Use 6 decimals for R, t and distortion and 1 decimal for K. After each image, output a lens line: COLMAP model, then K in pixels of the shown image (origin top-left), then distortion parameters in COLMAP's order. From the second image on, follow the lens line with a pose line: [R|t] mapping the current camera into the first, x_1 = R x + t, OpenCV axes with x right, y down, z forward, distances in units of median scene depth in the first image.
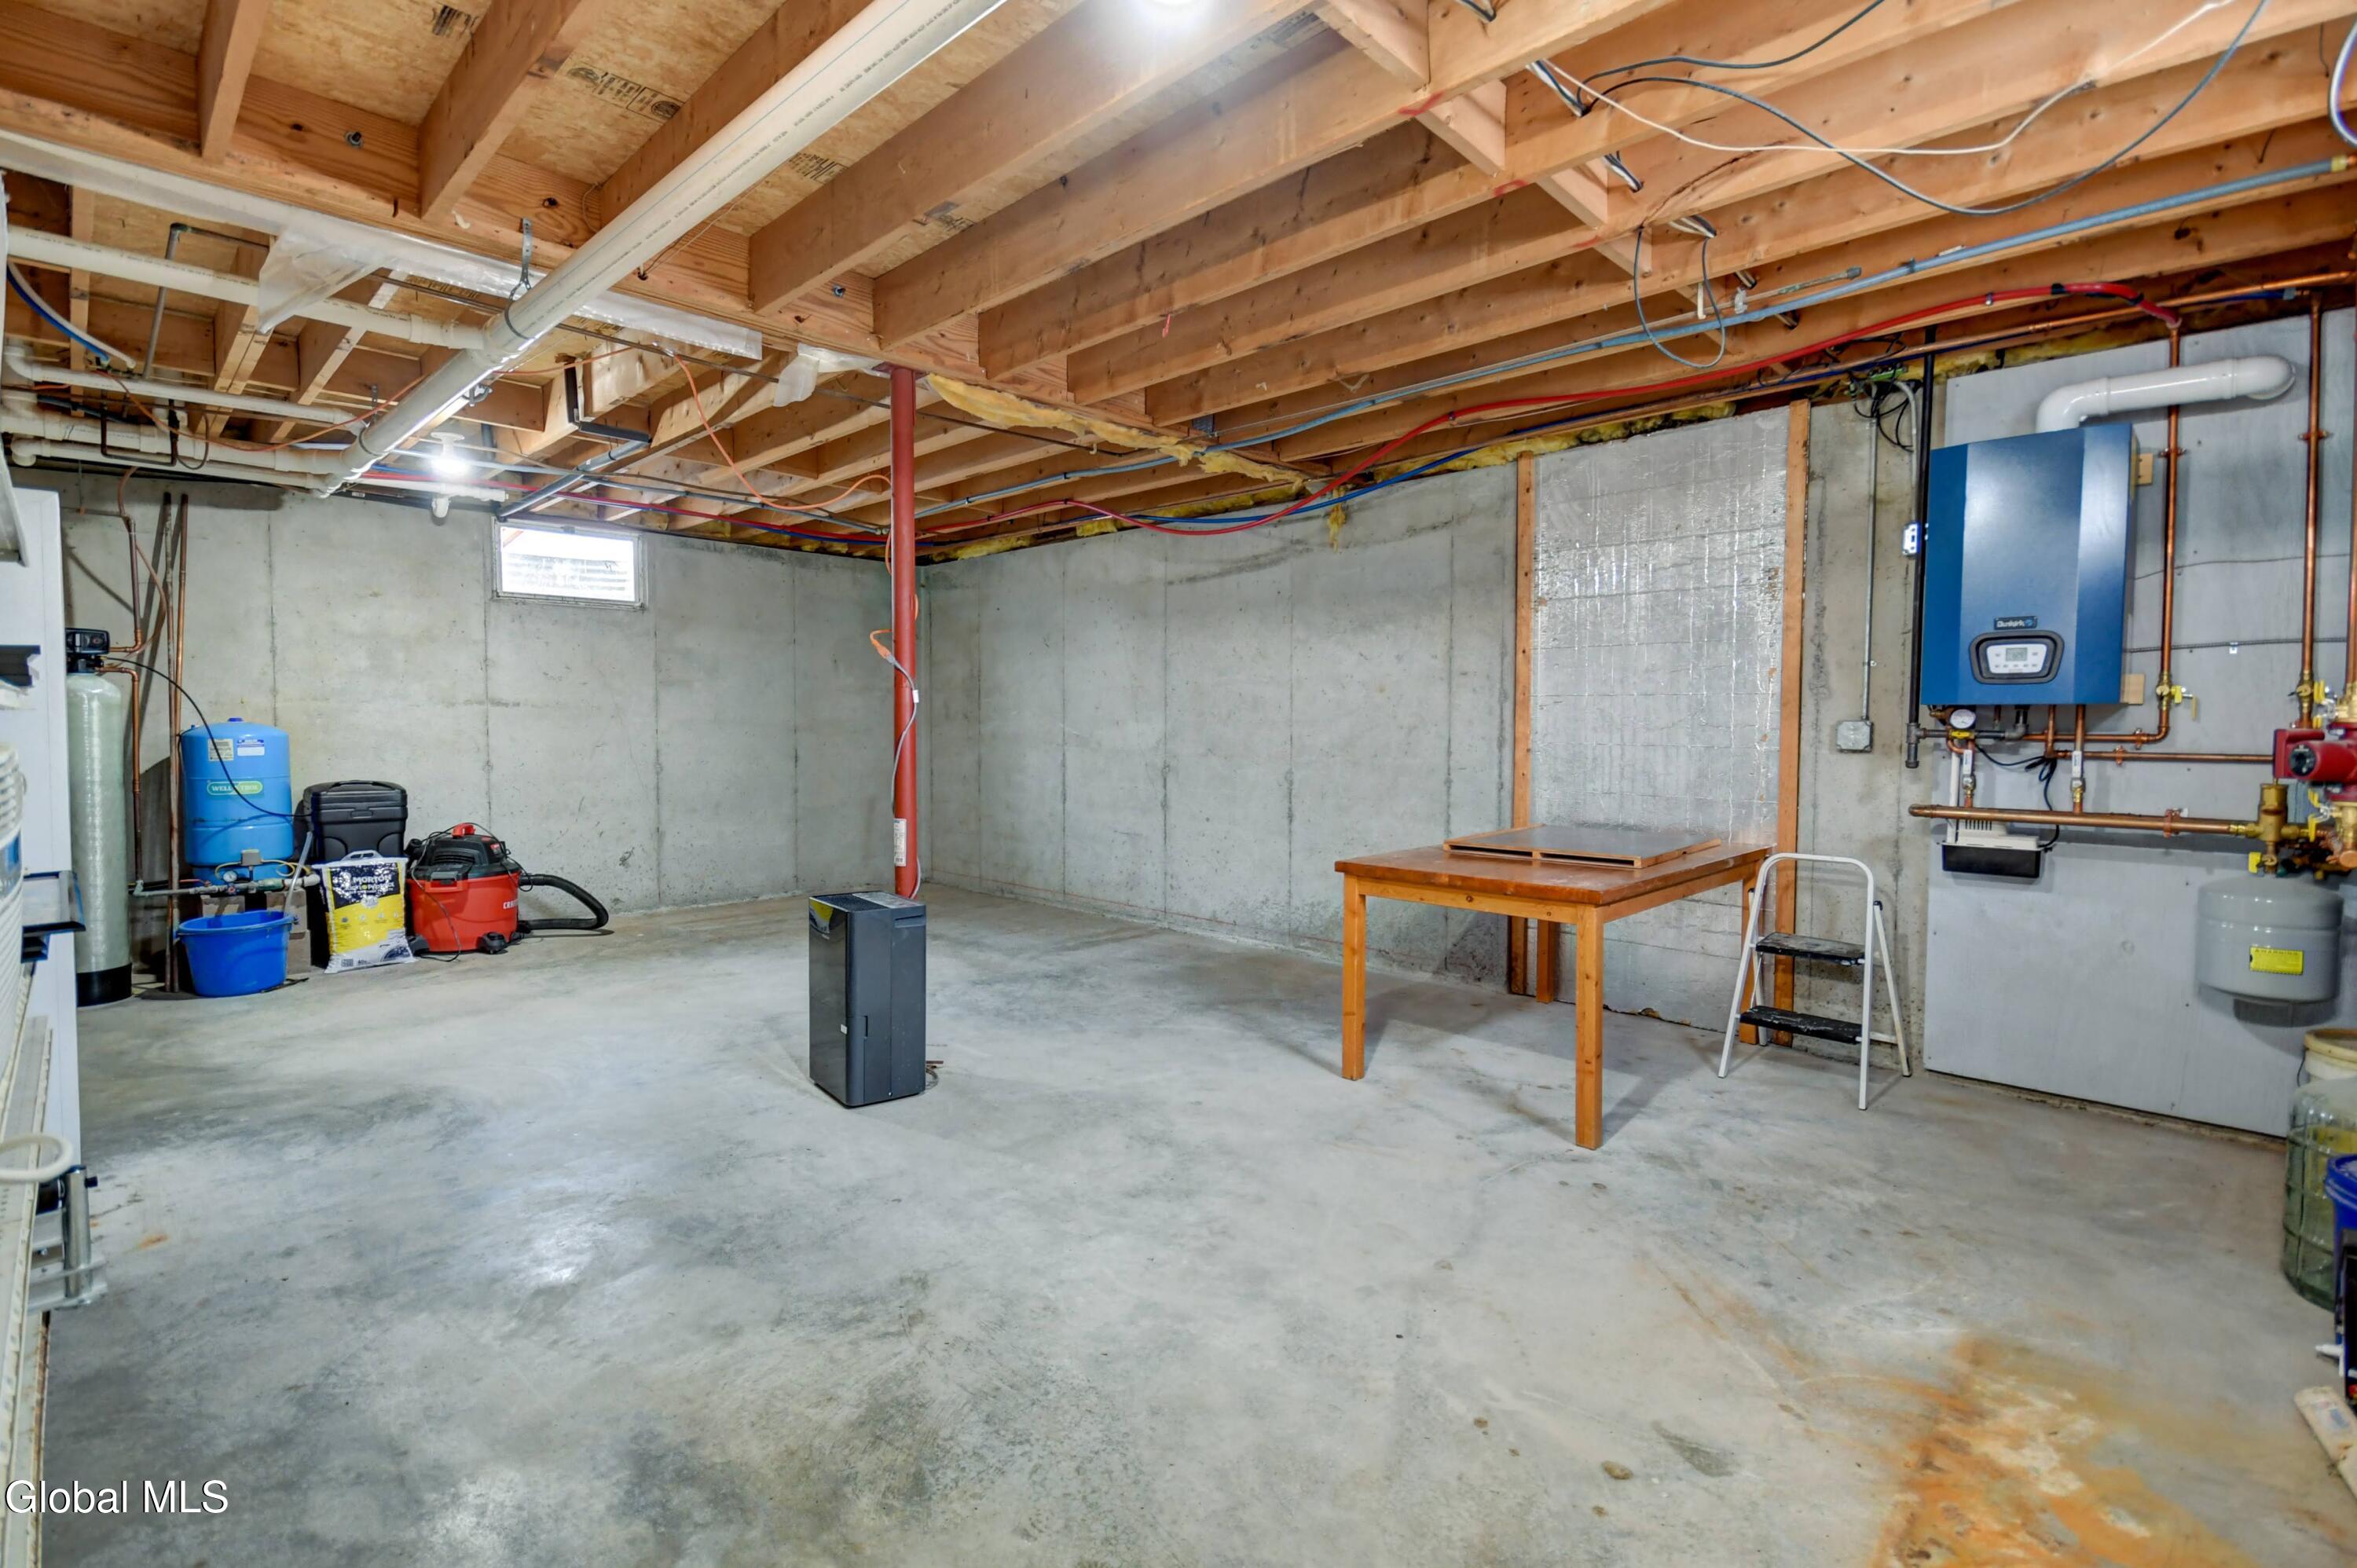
lens RADIAL K [[1062.8, 0, 1193.0], [0, 1062.8, 722.5], [0, 0, 1]] dist [0.011387, -0.005057]
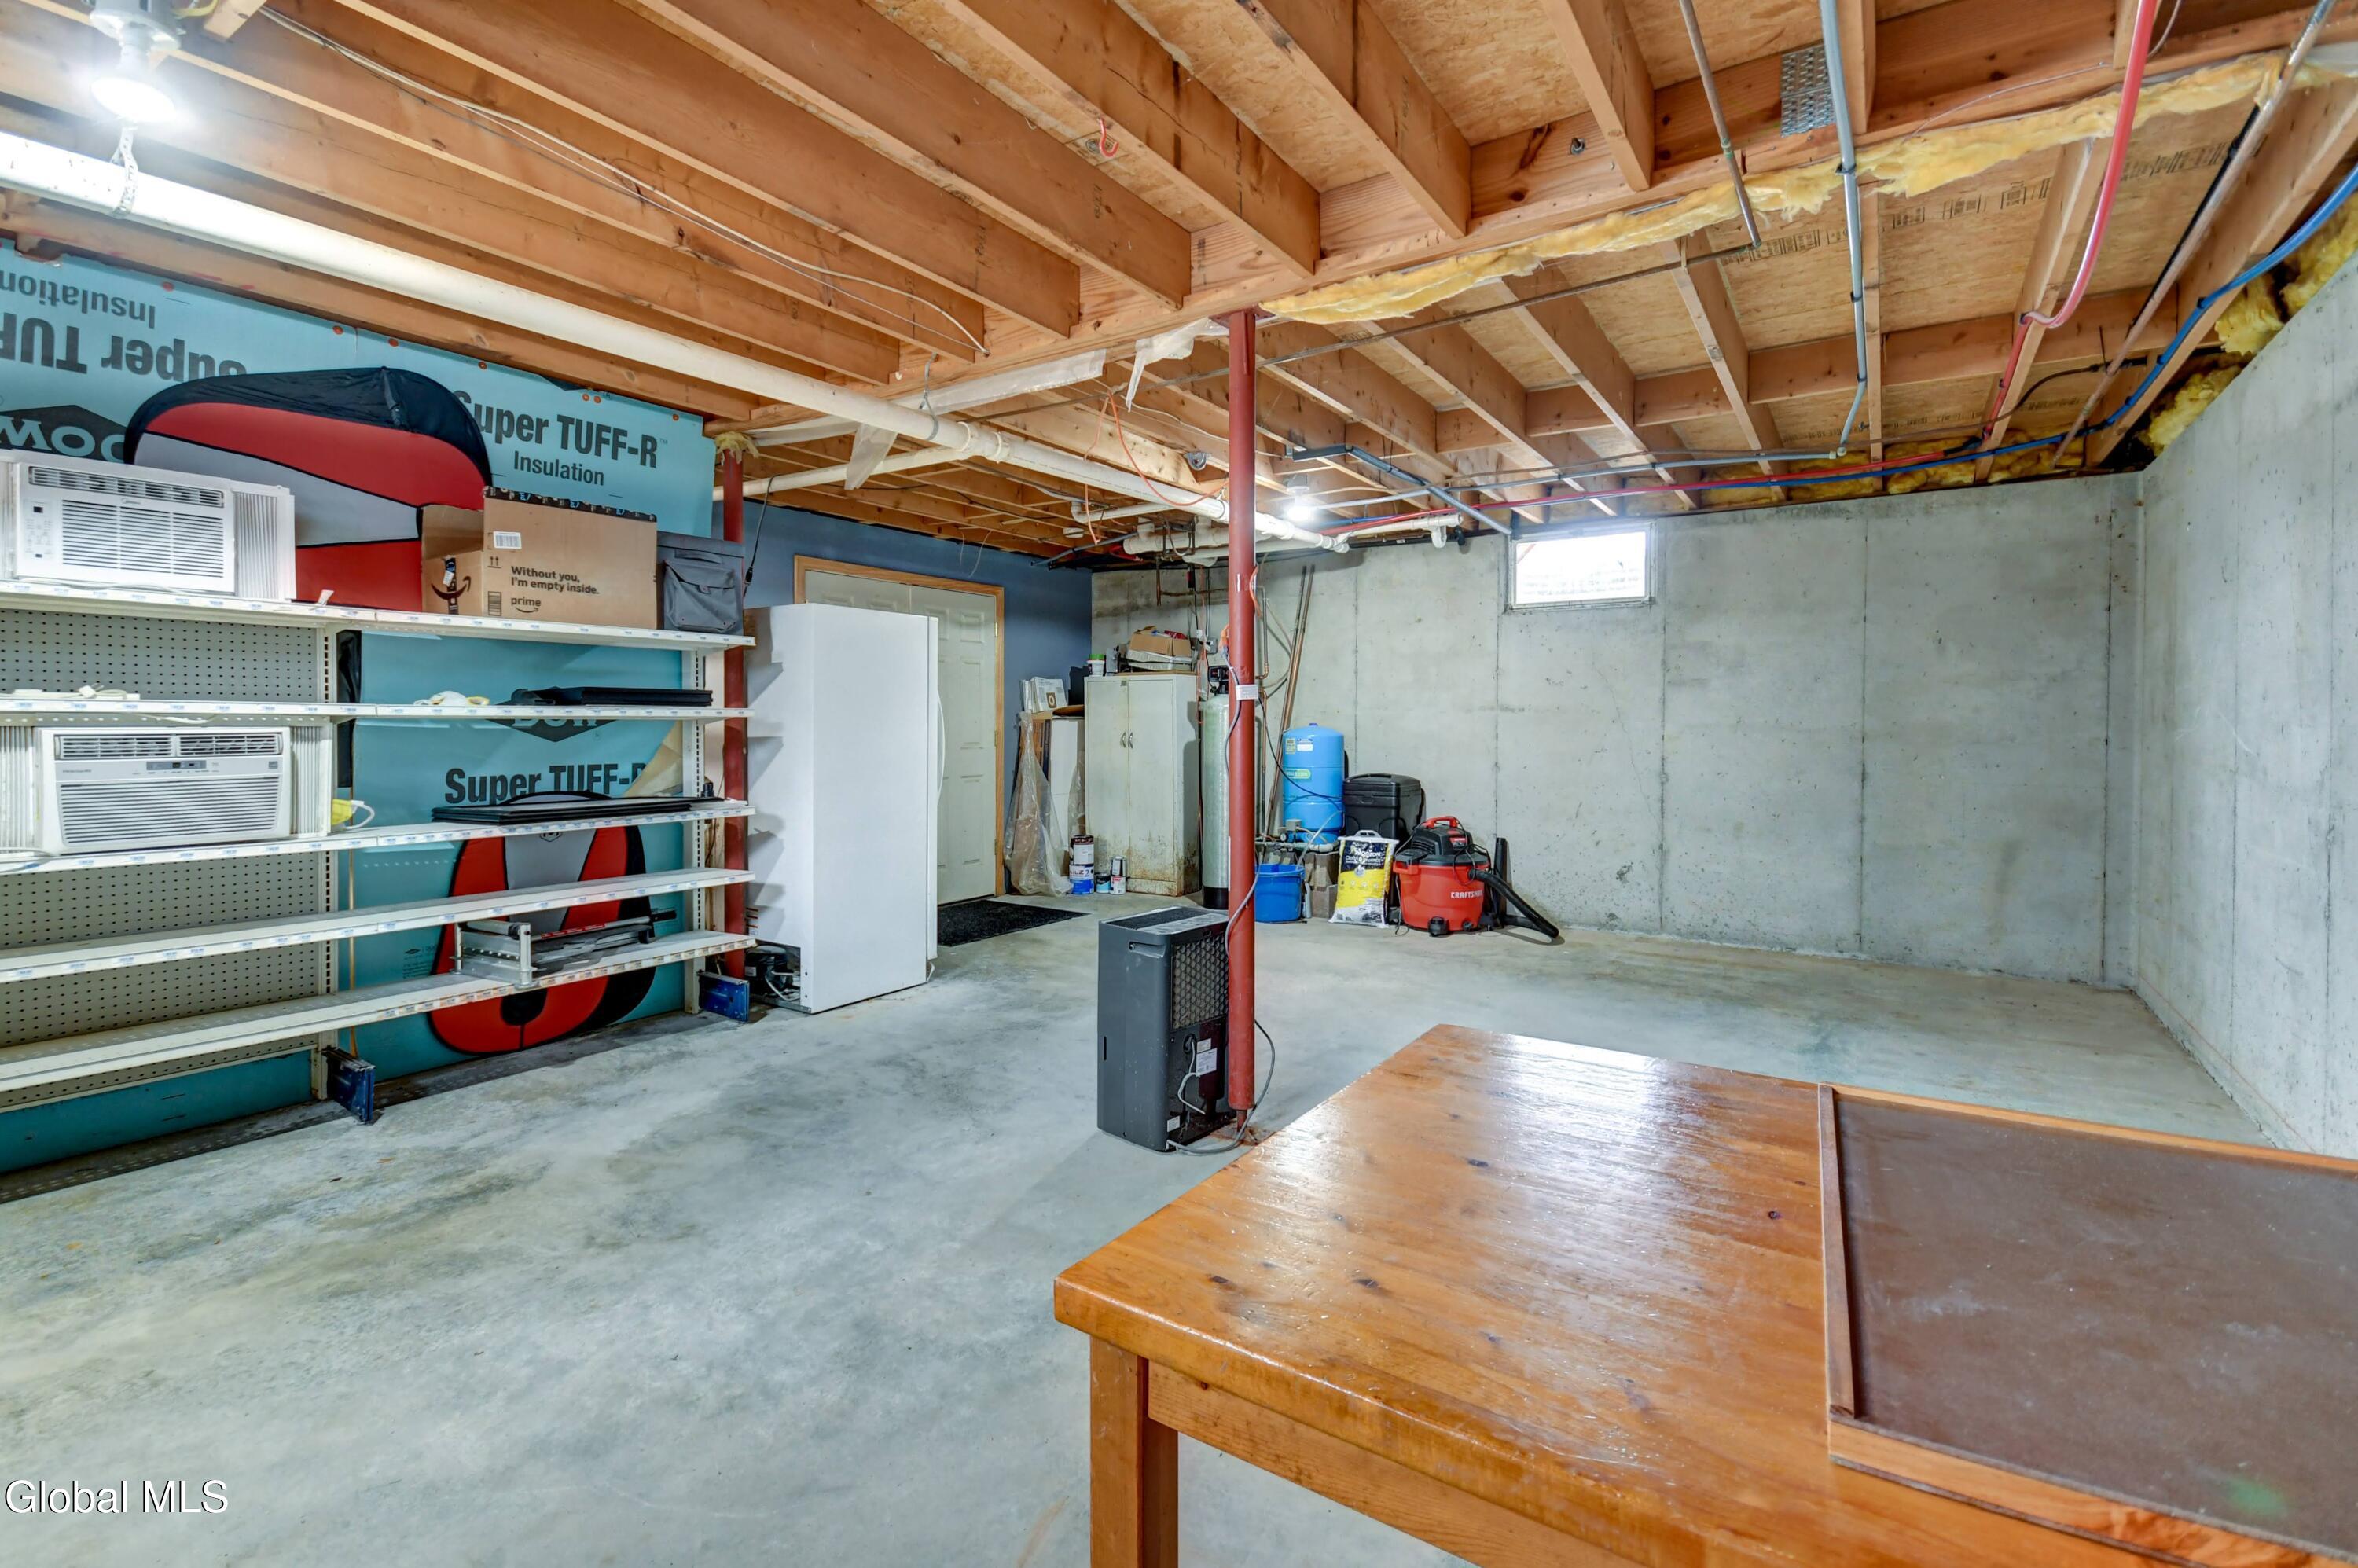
lens RADIAL K [[1063.3, 0, 1193.5], [0, 1063.3, 722.5], [0, 0, 1]] dist [0.011387, -0.005057]
pose [[0.178725, -0.006561, -0.983877, 0.420127], [-0.003732, 0.999966, -0.007346, 0.005434], [0.983892, 0.004984, 0.178695, 0.610435]]
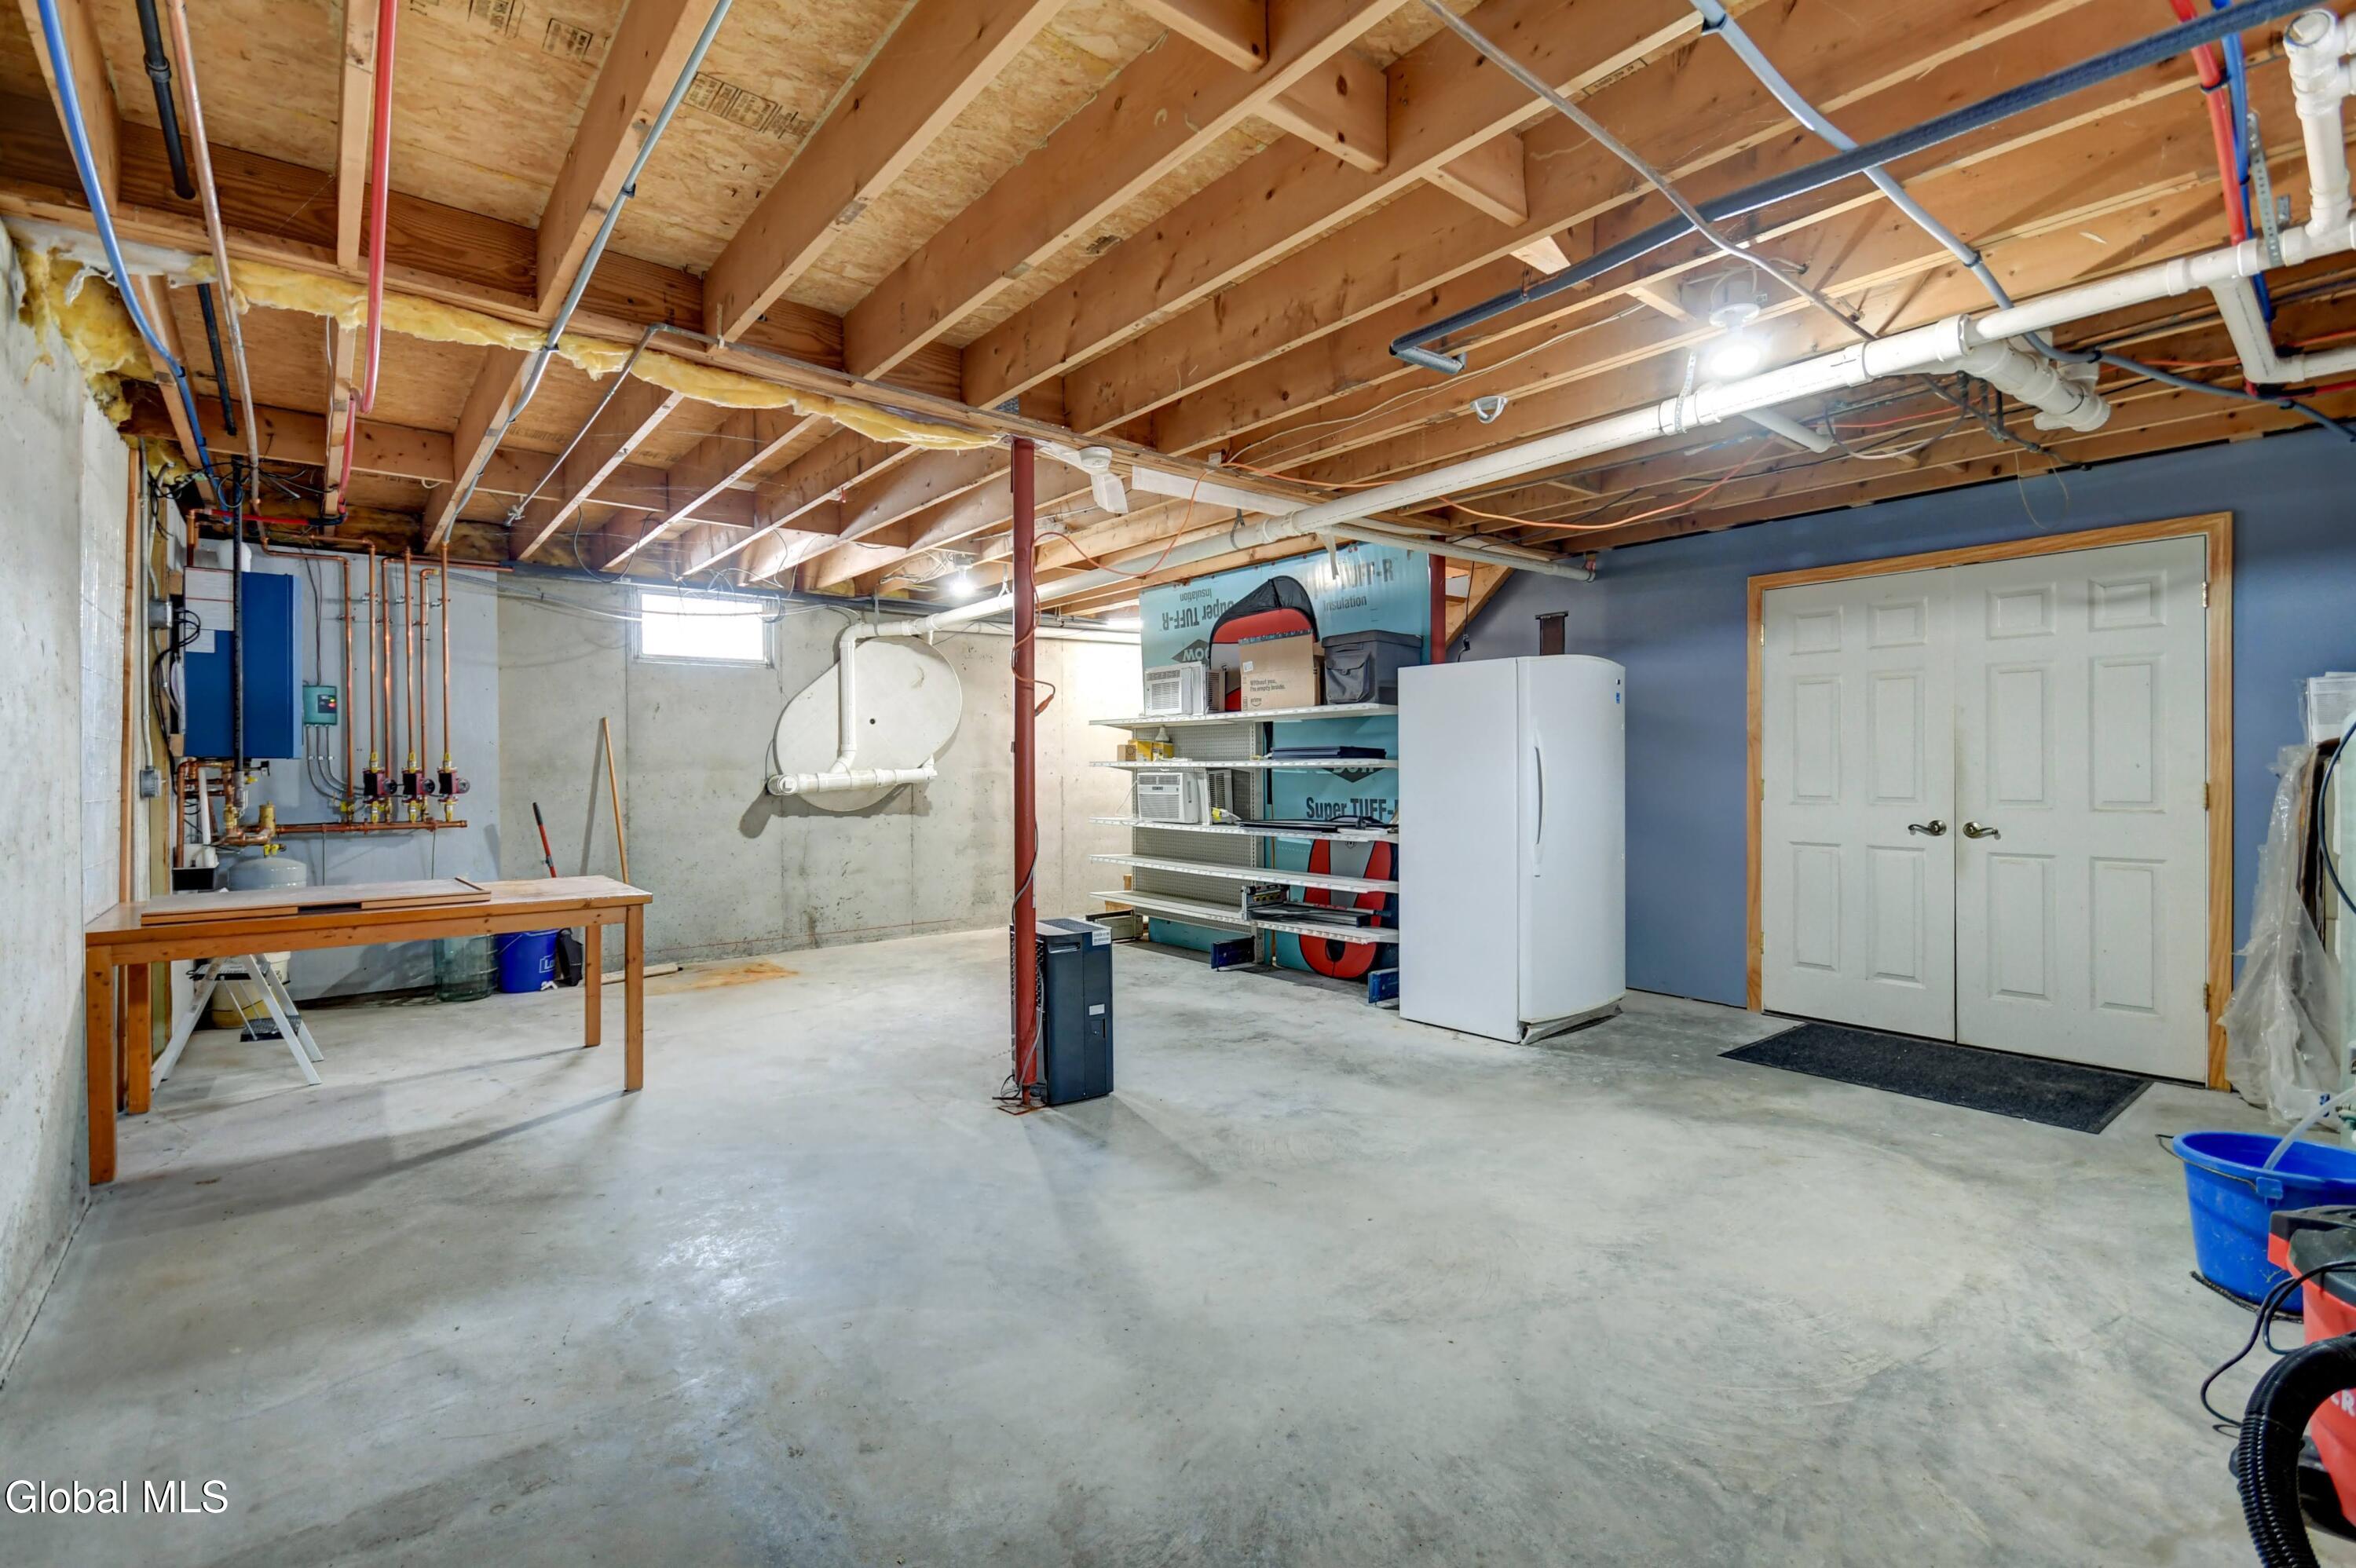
lens RADIAL K [[1040.4, 0, 1186.8], [0, 1040.4, 779.5], [0, 0, 1]] dist [0.000160, 0.000061]
pose [[-0.993784, -0.002645, 0.111294, -0.396511], [-0.001559, 0.999950, 0.009848, 0.001038], [-0.111314, 0.009613, -0.993739, 1.473173]]
